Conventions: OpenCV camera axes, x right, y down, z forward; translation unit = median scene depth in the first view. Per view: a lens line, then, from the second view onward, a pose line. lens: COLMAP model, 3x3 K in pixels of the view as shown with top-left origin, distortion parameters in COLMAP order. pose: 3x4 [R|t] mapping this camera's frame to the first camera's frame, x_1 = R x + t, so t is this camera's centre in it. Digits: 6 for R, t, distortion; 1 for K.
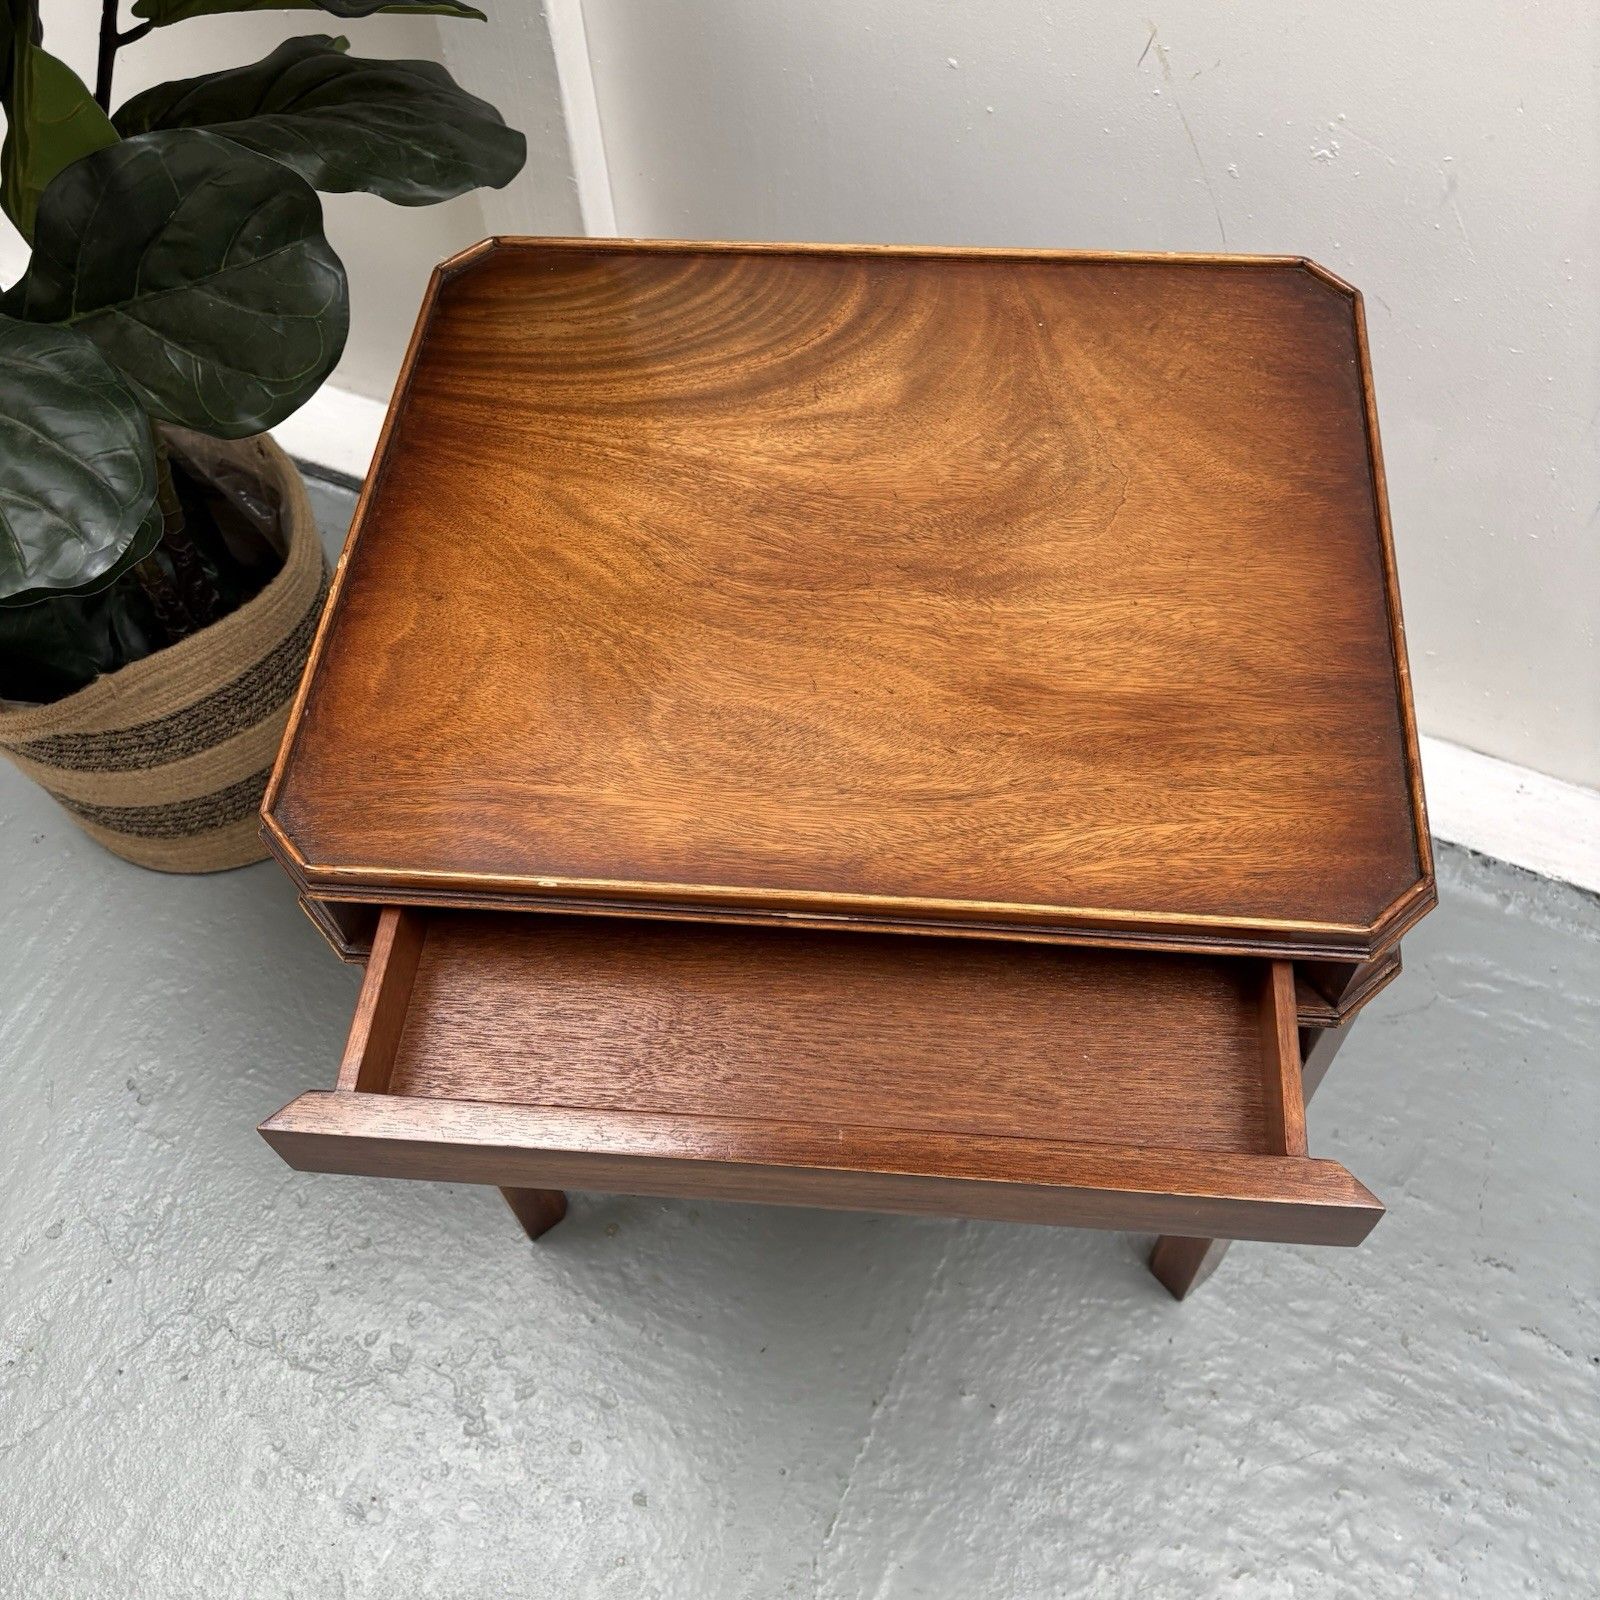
lens RADIAL K [[1644.2, 0, 821.0], [0, 1644.2, 807.1], [0, 0, 1]] dist [0.135715, -0.273677]
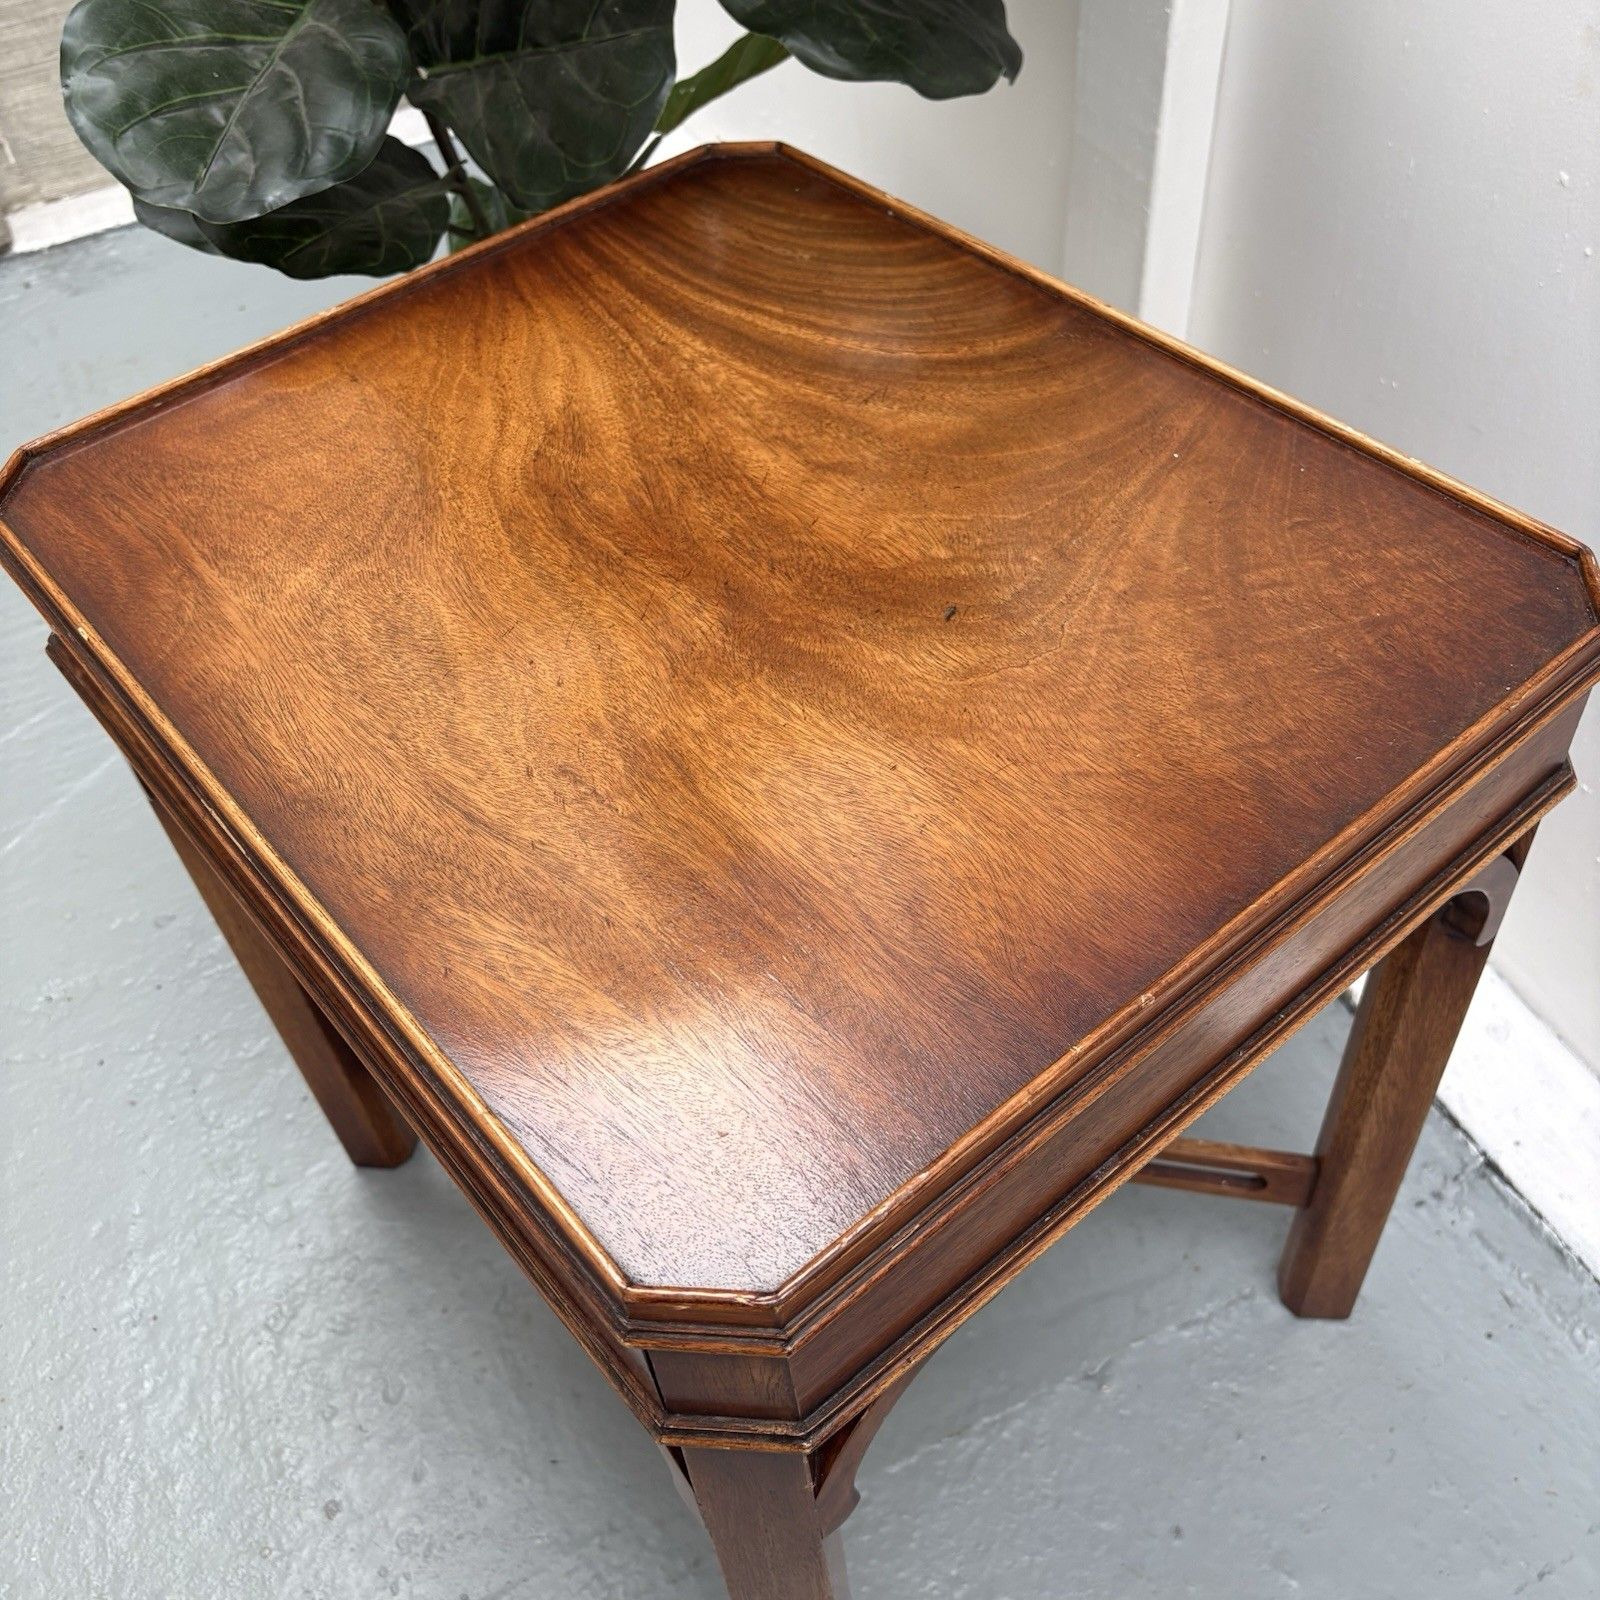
lens RADIAL K [[1634.2, 0, 809.1], [0, 1634.2, 787.3], [0, 0, 1]] dist [0.098024, -0.126869]
pose [[0.707635, 0.513761, -0.485080, 0.493239], [-0.572648, 0.819168, 0.032223, -0.116317], [0.413916, 0.254978, 0.873876, 0.385273]]
